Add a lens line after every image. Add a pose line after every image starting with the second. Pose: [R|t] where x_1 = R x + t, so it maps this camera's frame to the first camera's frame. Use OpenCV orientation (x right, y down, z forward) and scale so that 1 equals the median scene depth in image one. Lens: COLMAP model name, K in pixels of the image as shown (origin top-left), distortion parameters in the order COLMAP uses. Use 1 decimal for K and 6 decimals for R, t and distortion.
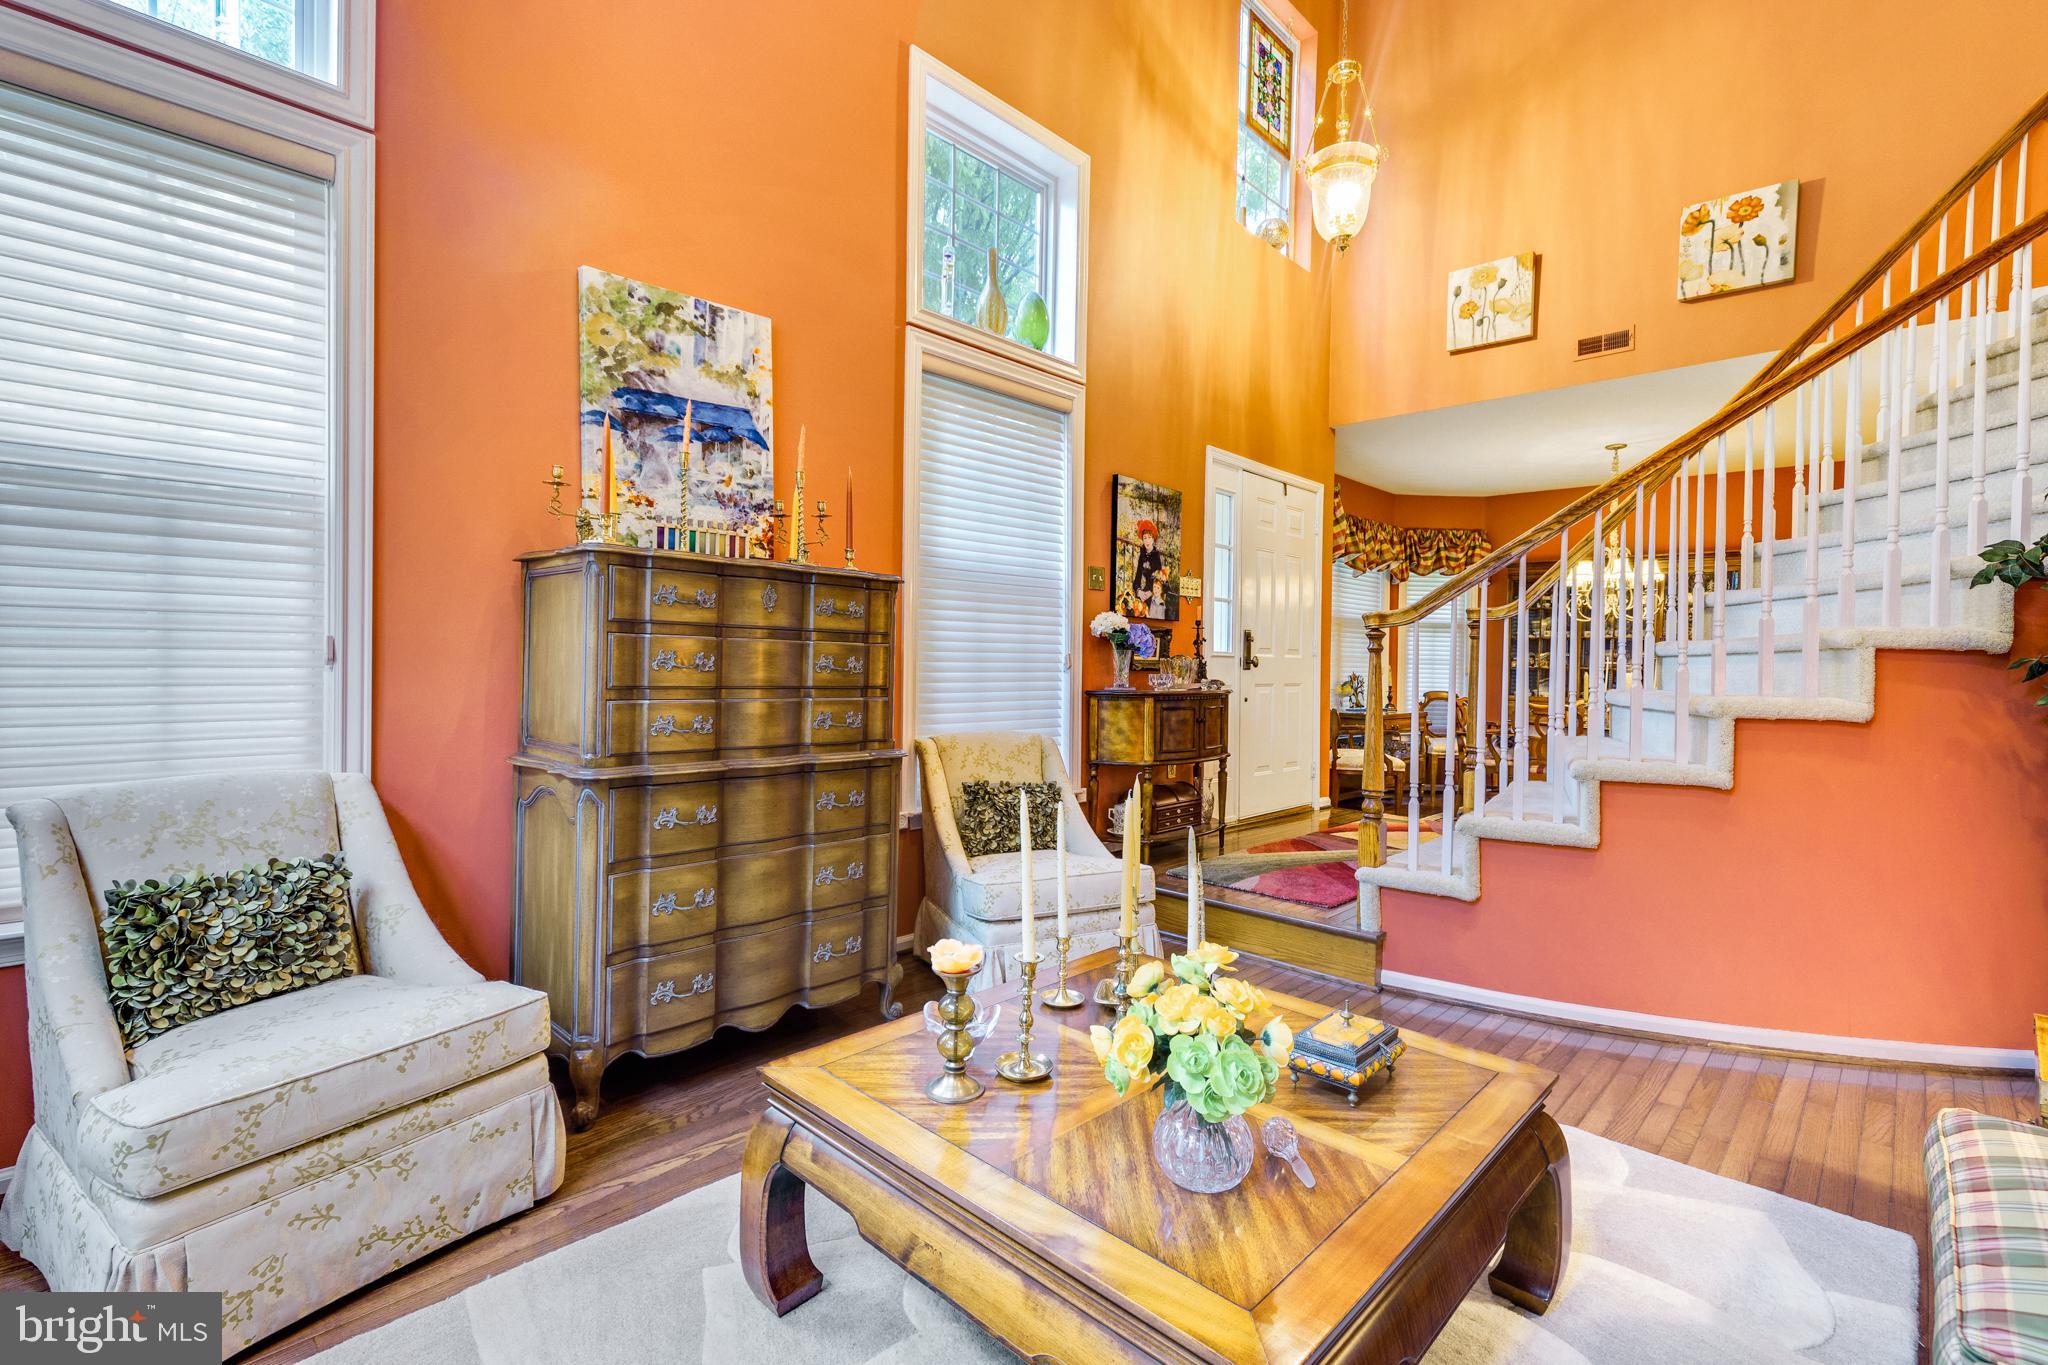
lens RADIAL K [[924.5, 0, 1030.3], [0, 924.5, 679.2], [0, 0, 1]] dist [-0.000484, -0.000448]
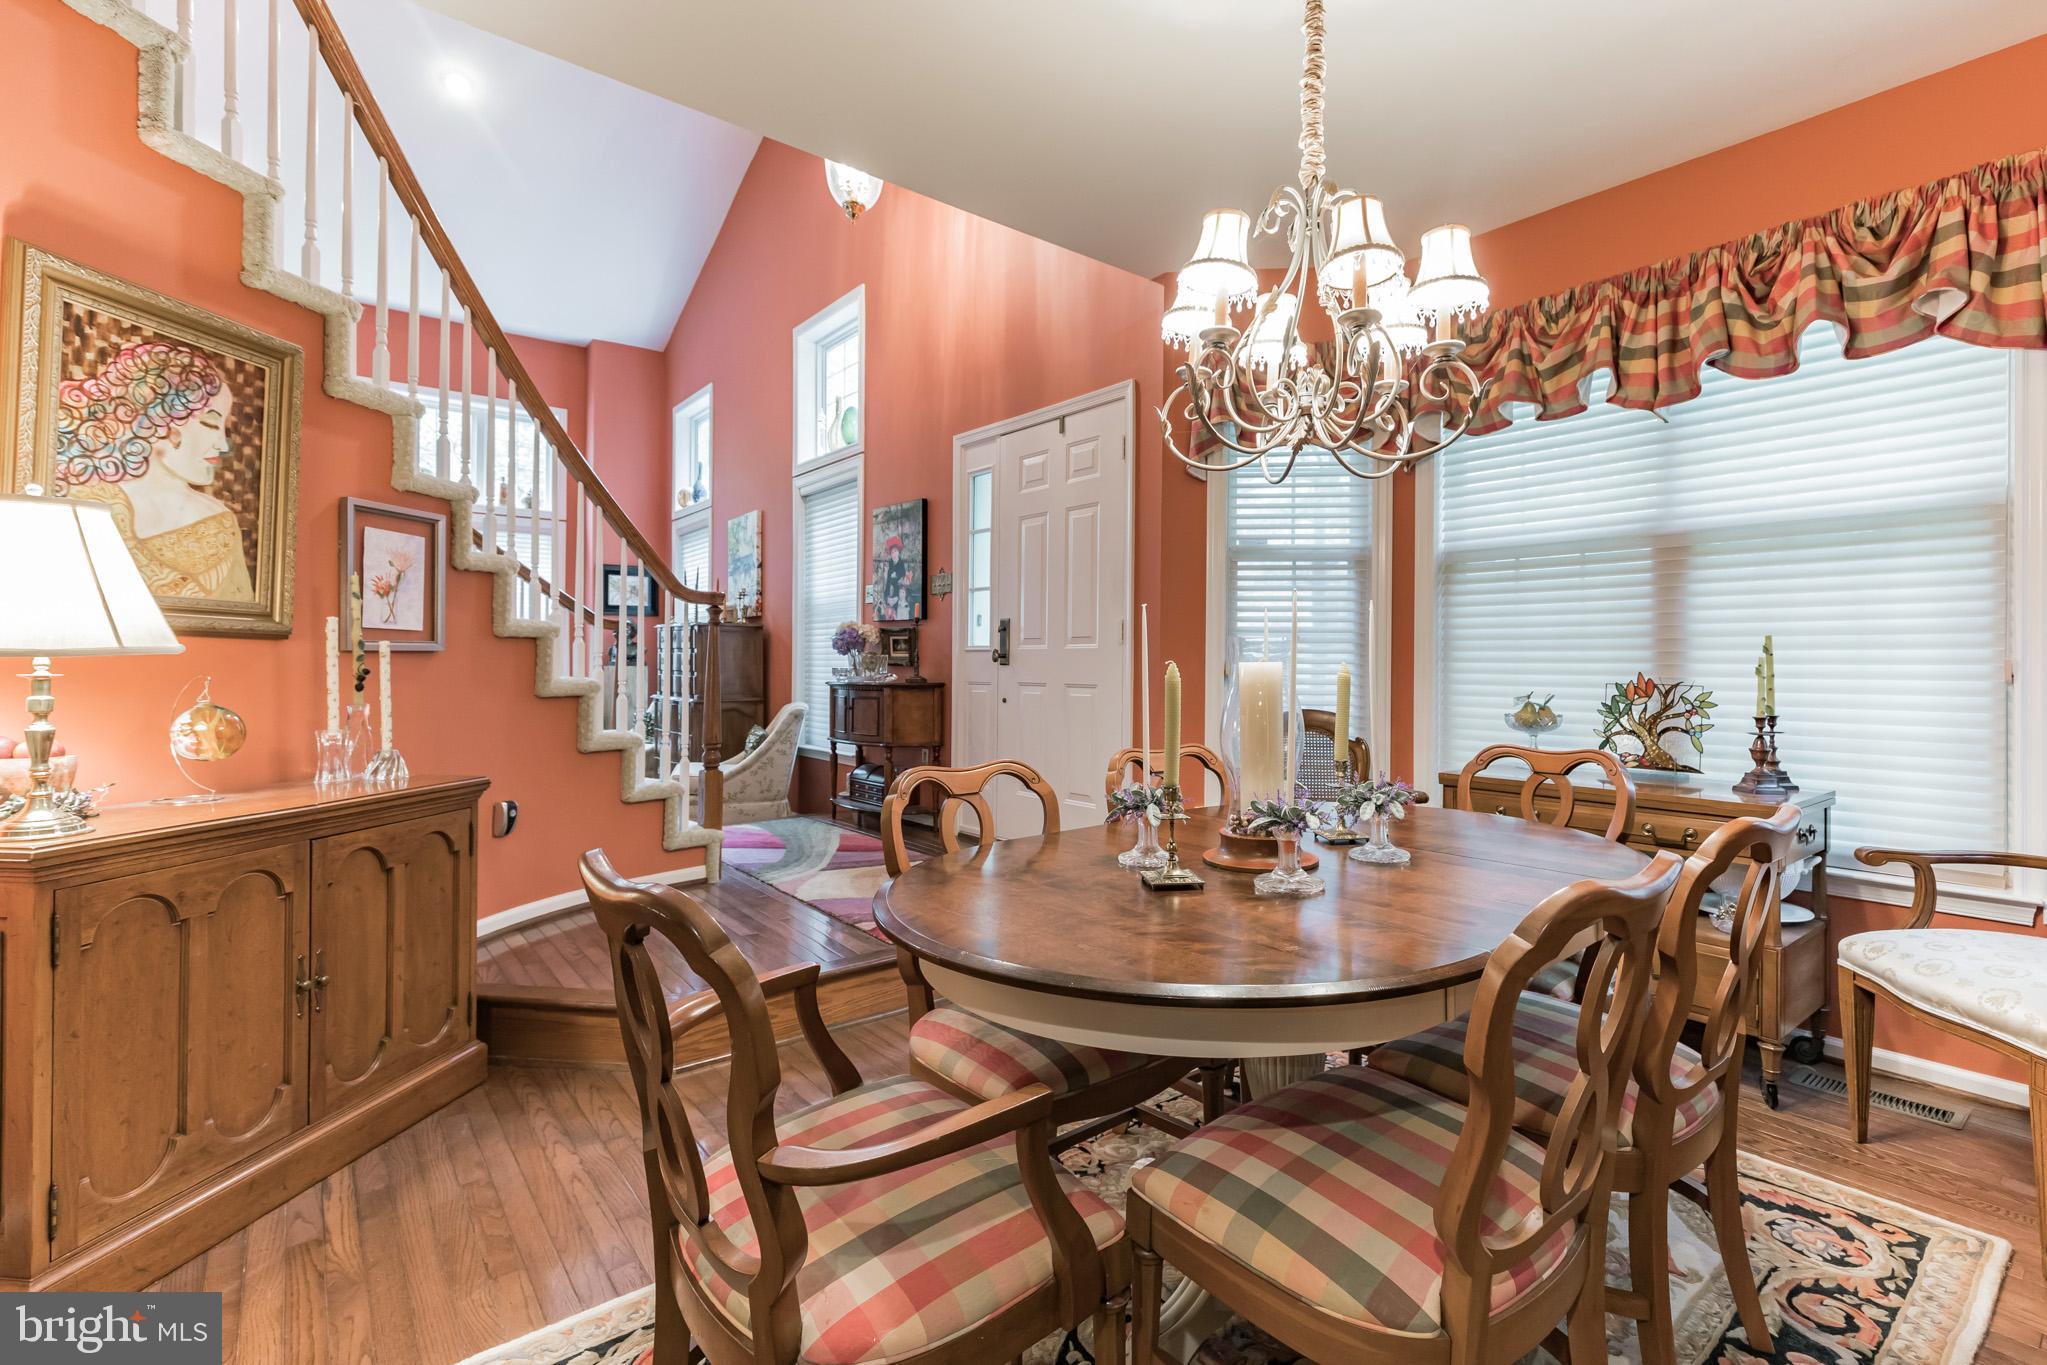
lens RADIAL K [[923.9, 0, 1032.1], [0, 923.9, 662.1], [0, 0, 1]] dist [0.010261, -0.001836]
pose [[-0.128567, -0.006545, -0.991679, 2.025565], [-0.015407, 0.999871, -0.004602, -0.017748], [0.991581, 0.014687, -0.128651, 2.129593]]
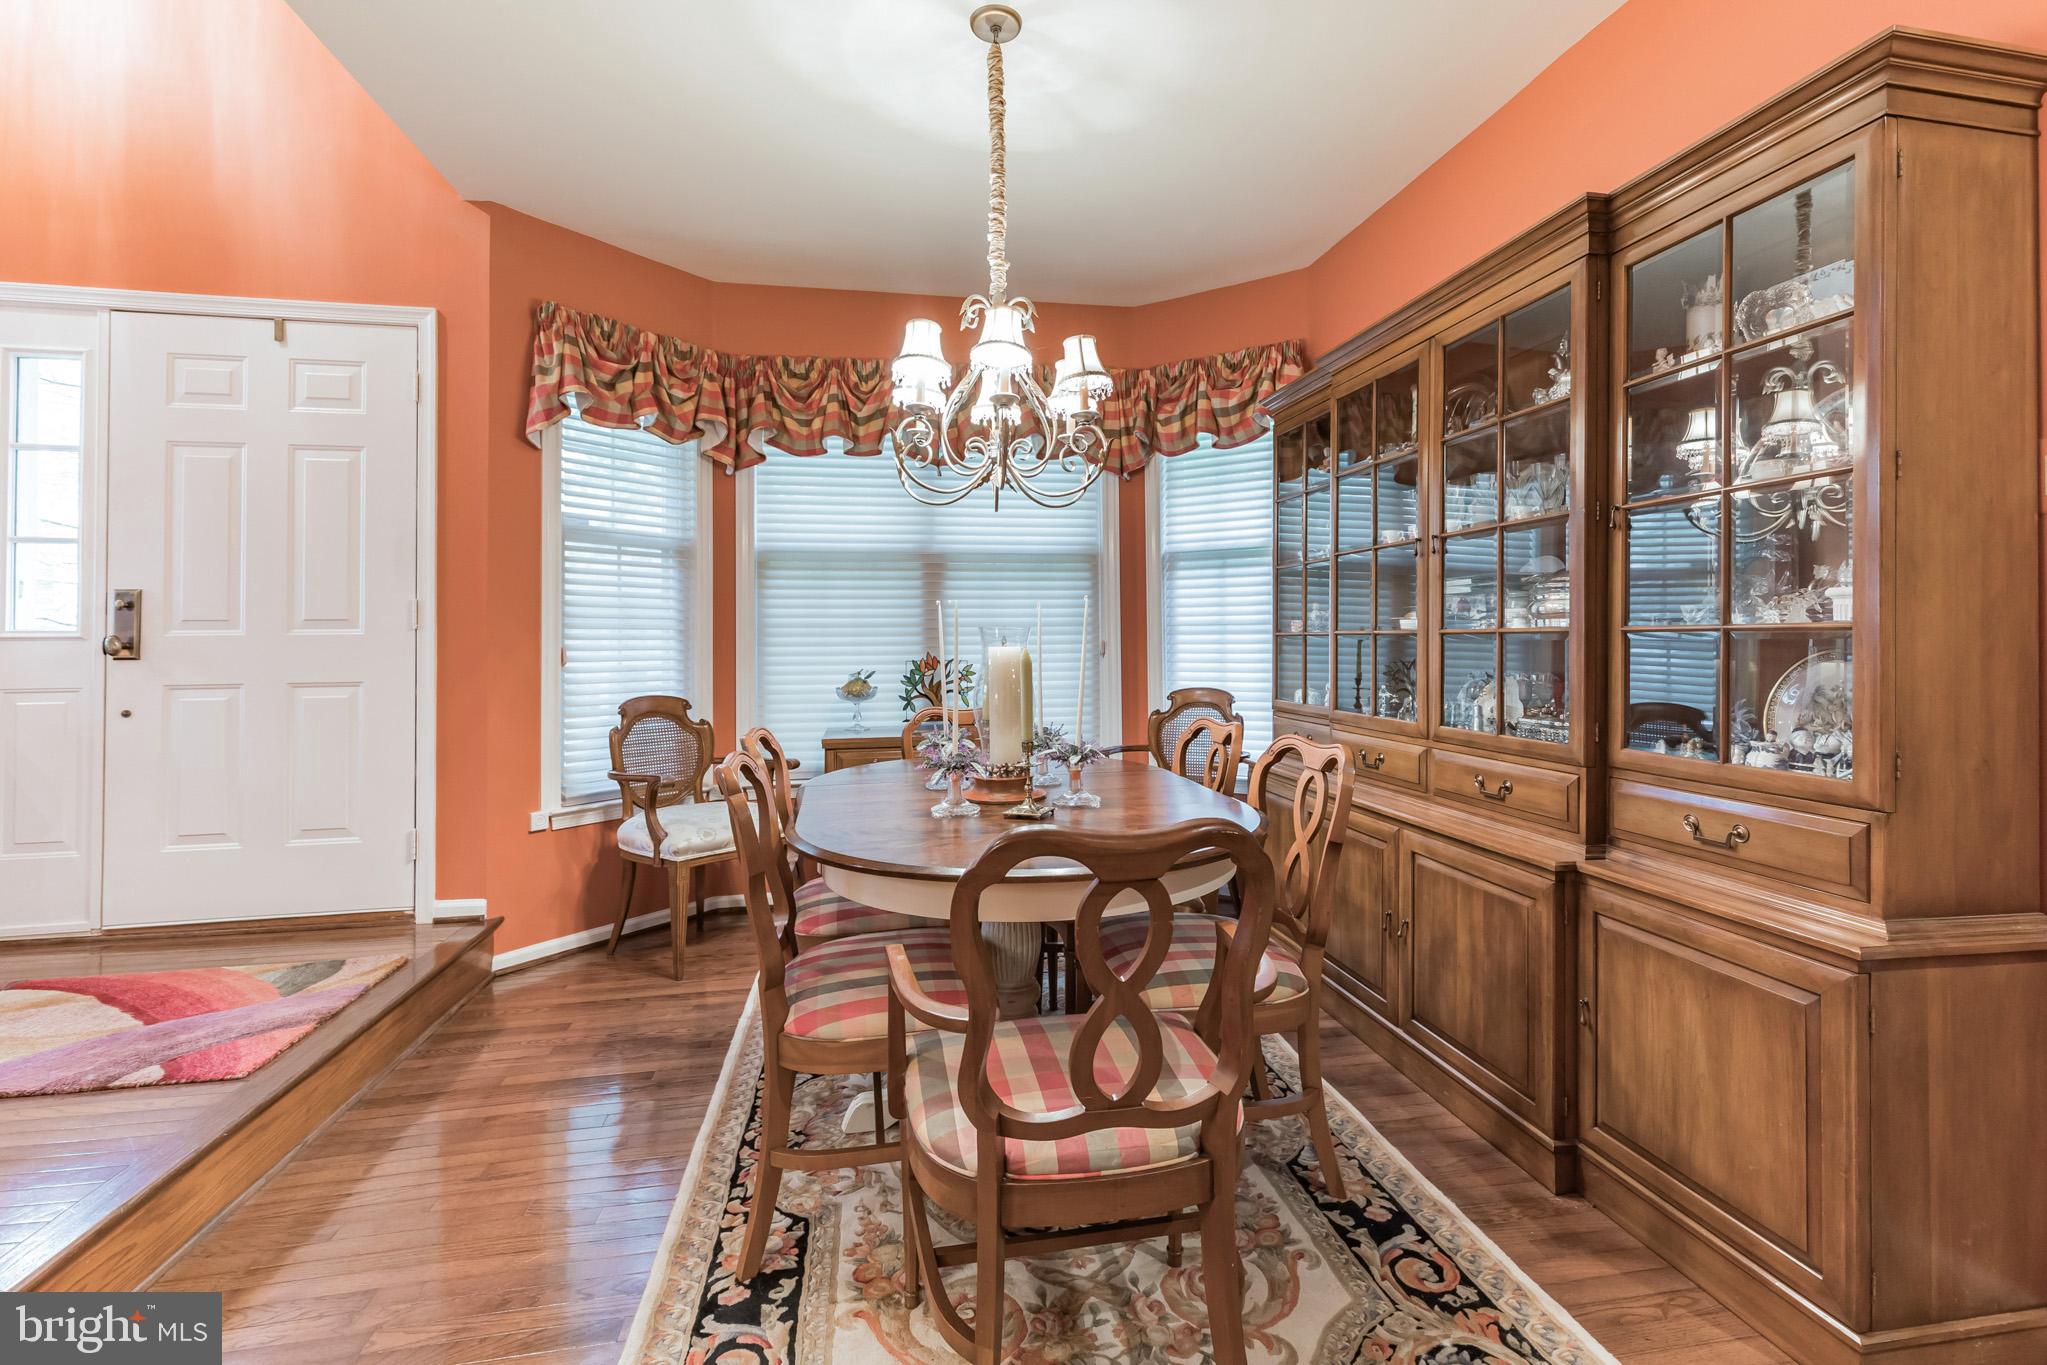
lens RADIAL K [[923.9, 0, 1069.7], [0, 923.9, 627.4], [0, 0, 1]] dist [0.010261, -0.001836]
pose [[0.805804, -0.024301, -0.591683, 1.939182], [0.008611, 0.999533, -0.029324, -0.015937], [0.592120, 0.018534, 0.805637, 1.653992]]
